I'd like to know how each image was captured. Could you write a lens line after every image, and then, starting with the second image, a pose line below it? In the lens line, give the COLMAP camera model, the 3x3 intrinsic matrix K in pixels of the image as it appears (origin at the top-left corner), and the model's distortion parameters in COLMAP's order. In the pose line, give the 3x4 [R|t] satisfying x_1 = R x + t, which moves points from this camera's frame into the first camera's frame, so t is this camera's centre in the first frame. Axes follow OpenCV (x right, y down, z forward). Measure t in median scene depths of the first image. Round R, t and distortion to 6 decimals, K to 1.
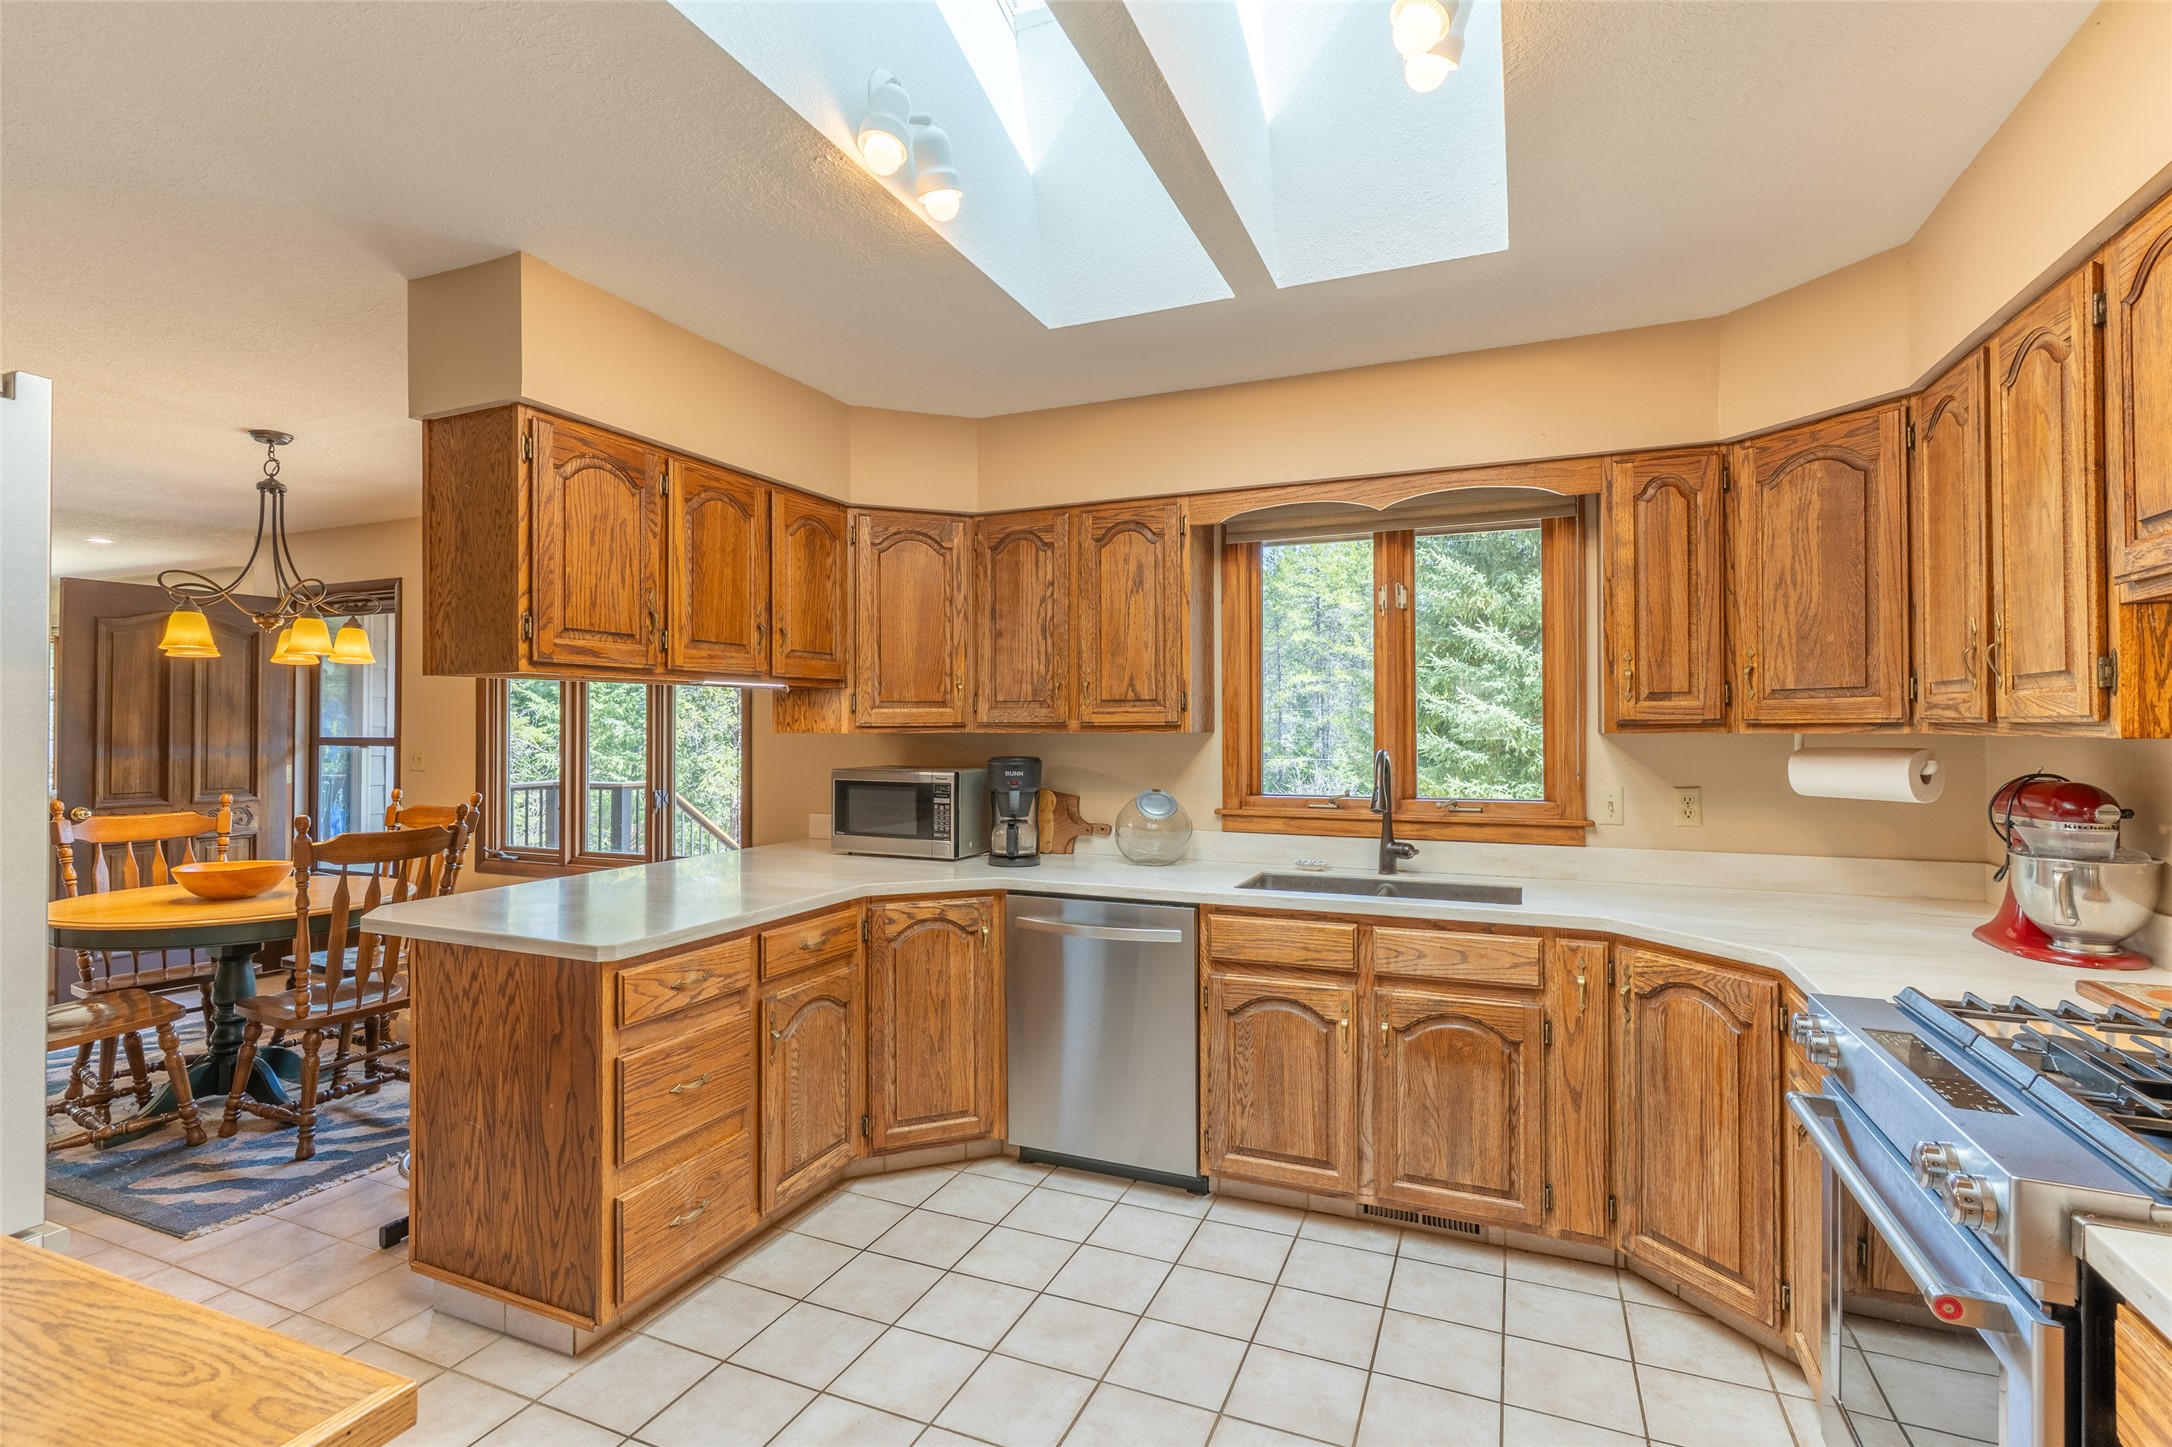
lens RADIAL K [[1039.2, 0, 1075.1], [0, 1039.2, 718.1], [0, 0, 1]] dist [0.000900, 0.003707]
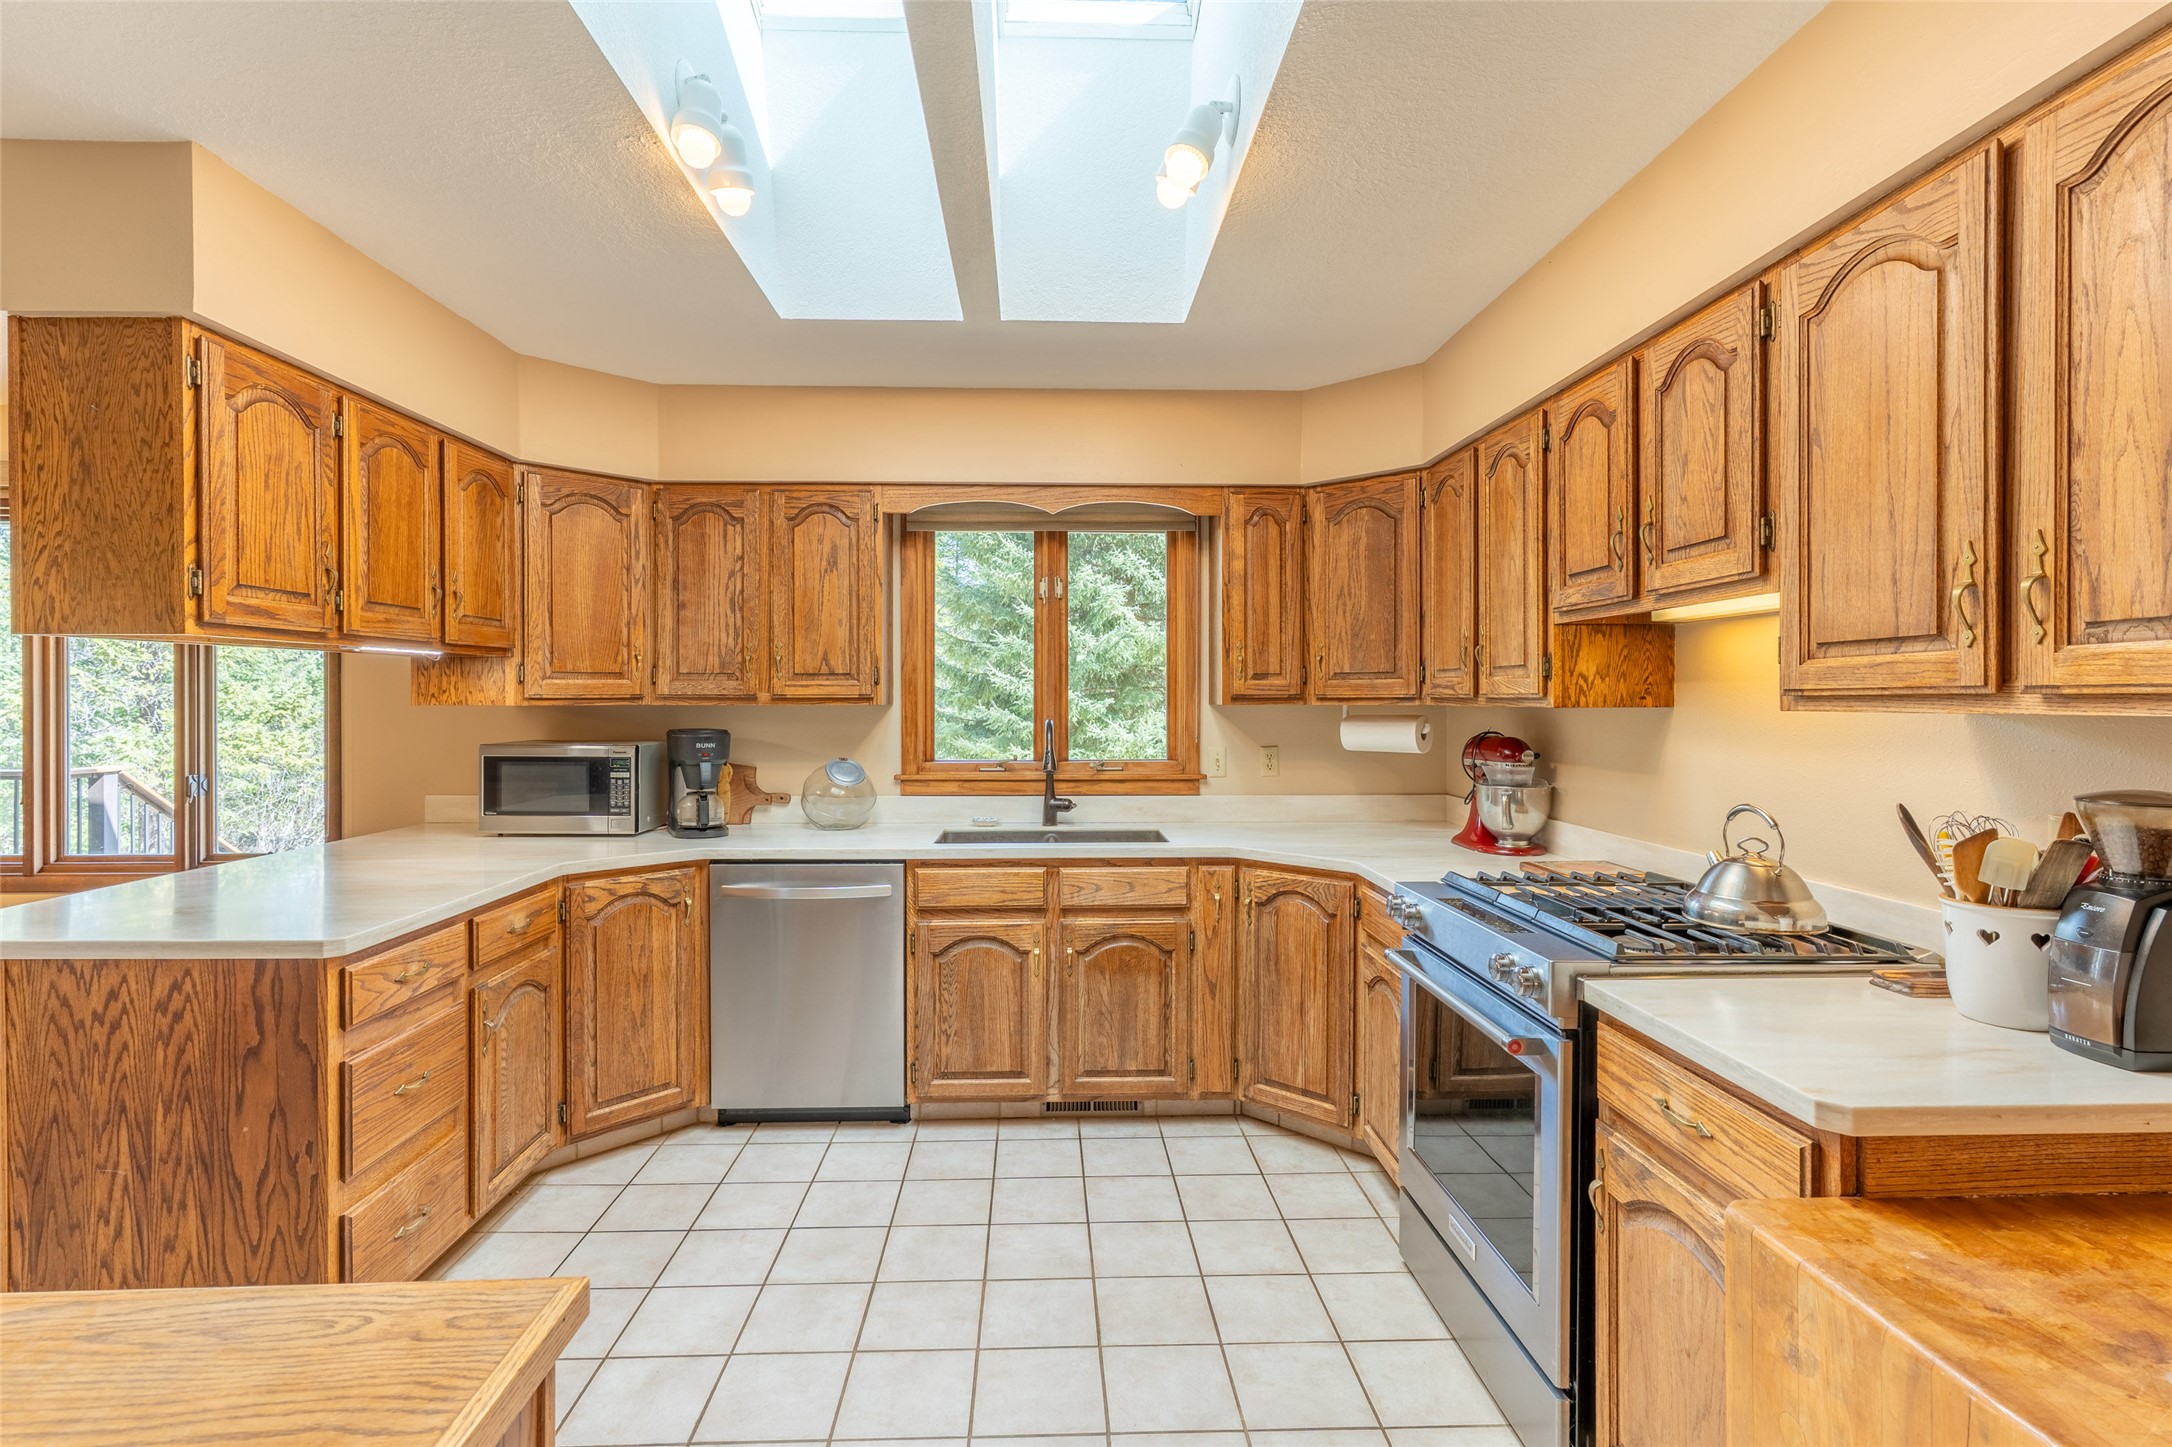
lens RADIAL K [[1036.3, 0, 1084.7], [0, 1036.3, 705.1], [0, 0, 1]] dist [0.000815, 0.001228]
pose [[0.901460, -0.000706, 0.432862, -0.205286], [-0.005394, 0.999903, 0.012864, -0.000655], [-0.432829, -0.013931, 0.901368, -0.078503]]
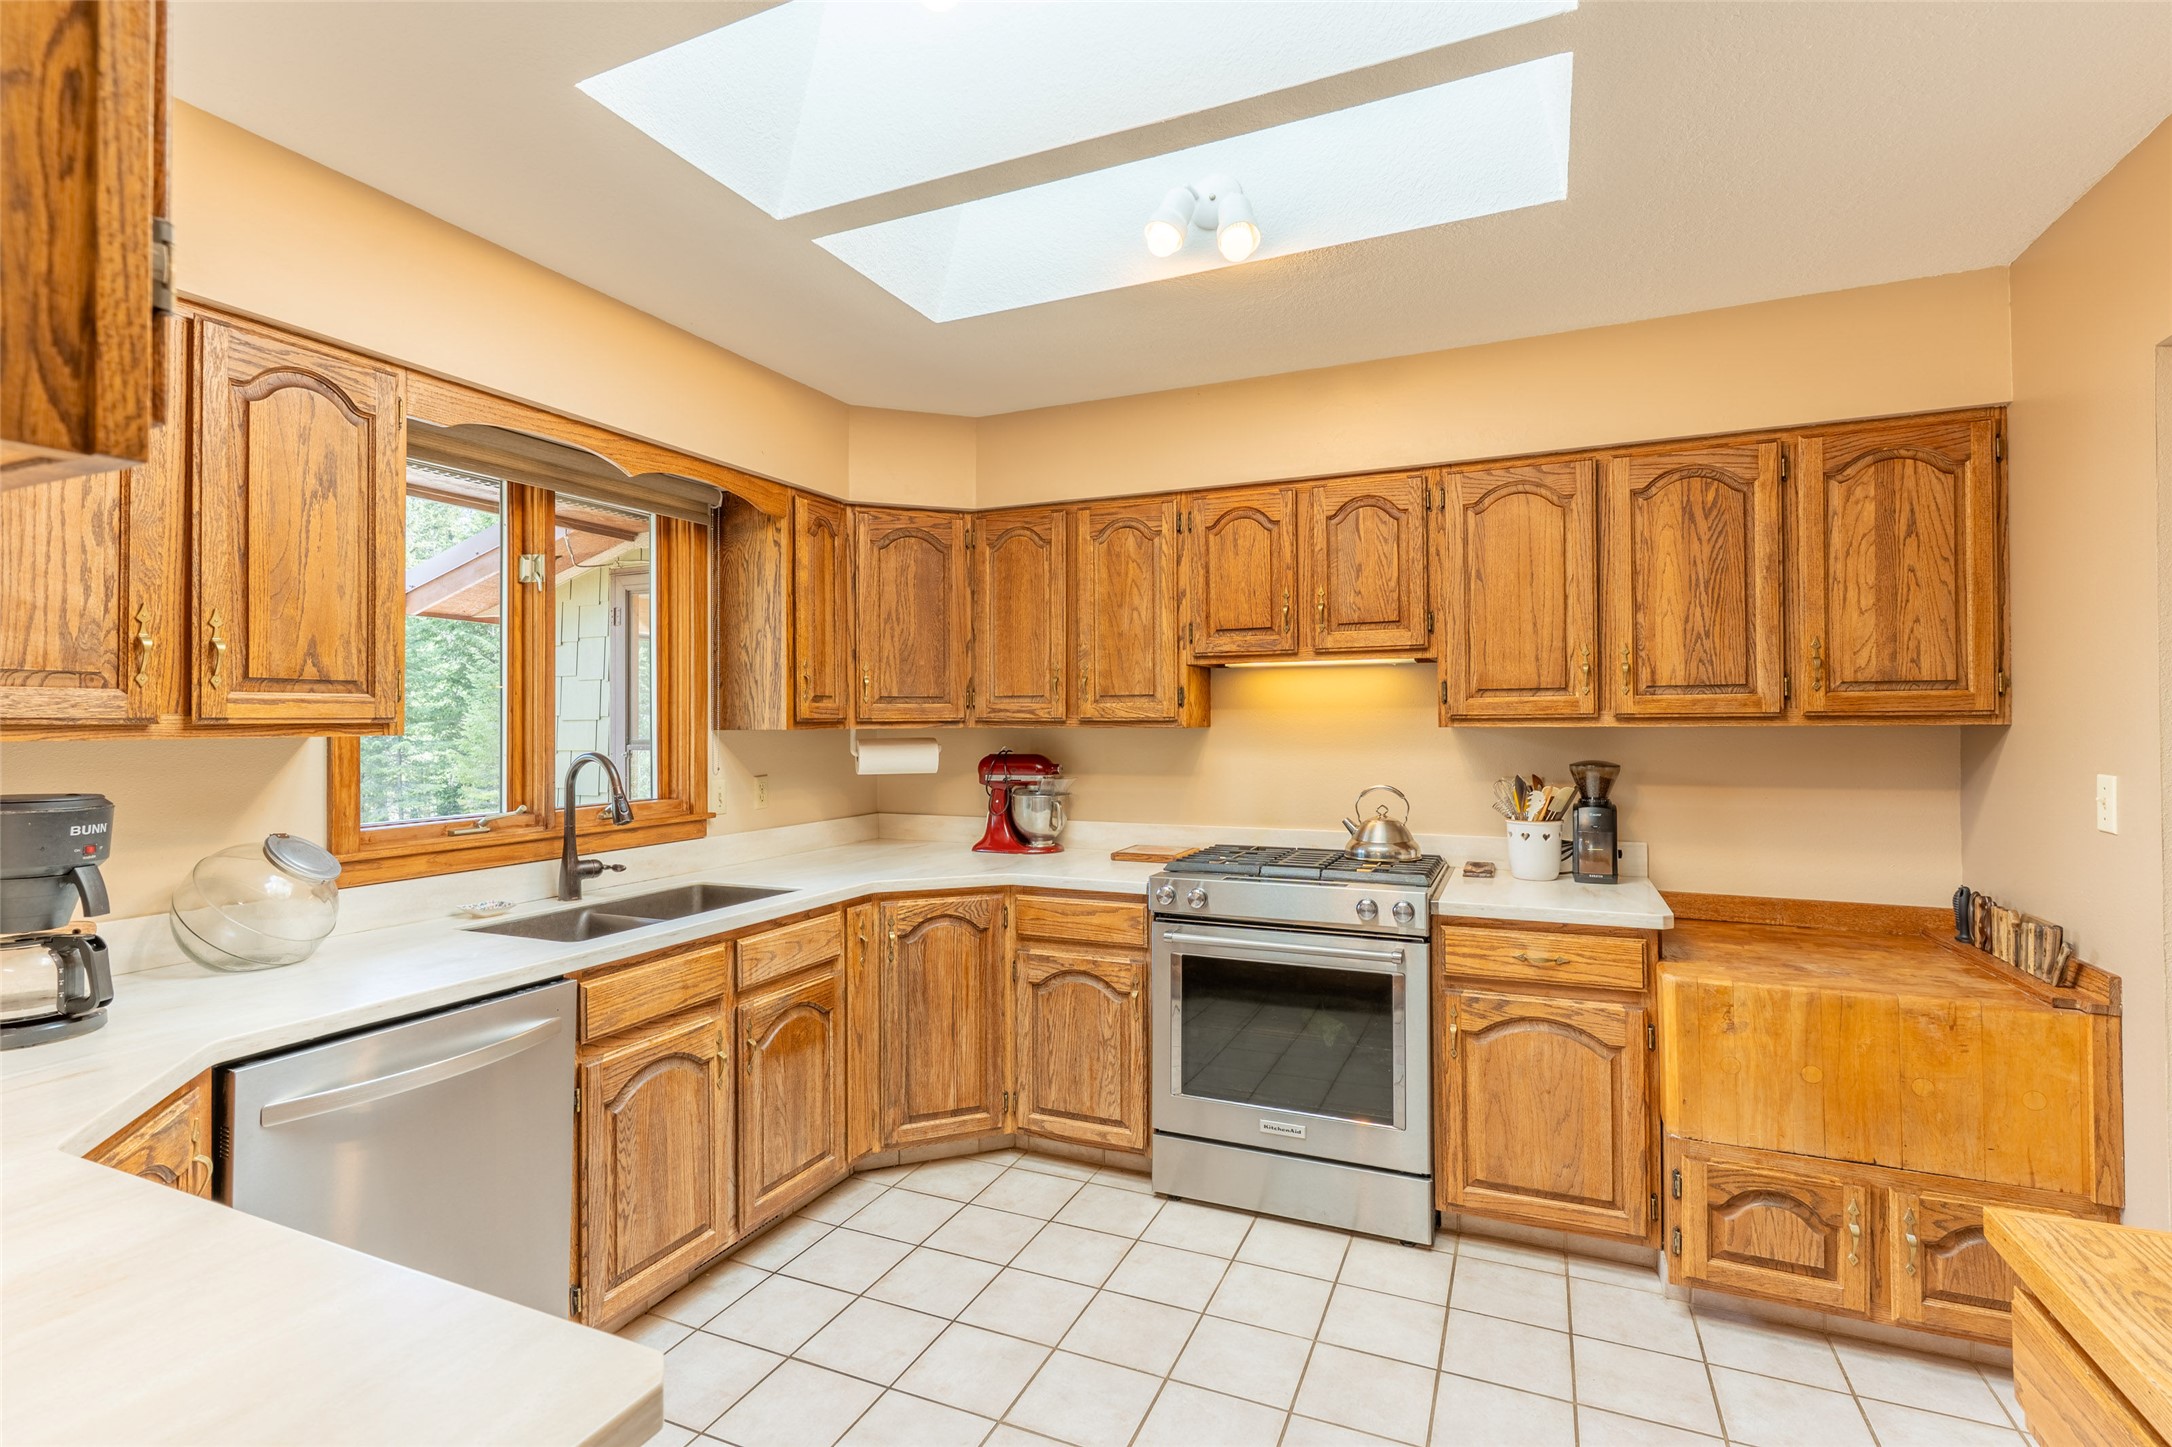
lens RADIAL K [[1026.9, 0, 1082.4], [0, 1026.9, 707.5], [0, 0, 1]] dist [0.002057, 0.001302]
pose [[0.007143, 0.014715, 0.999866, -0.648169], [-0.004062, 0.999884, -0.014686, 0.005614], [-0.999966, -0.003957, 0.007202, 0.707335]]
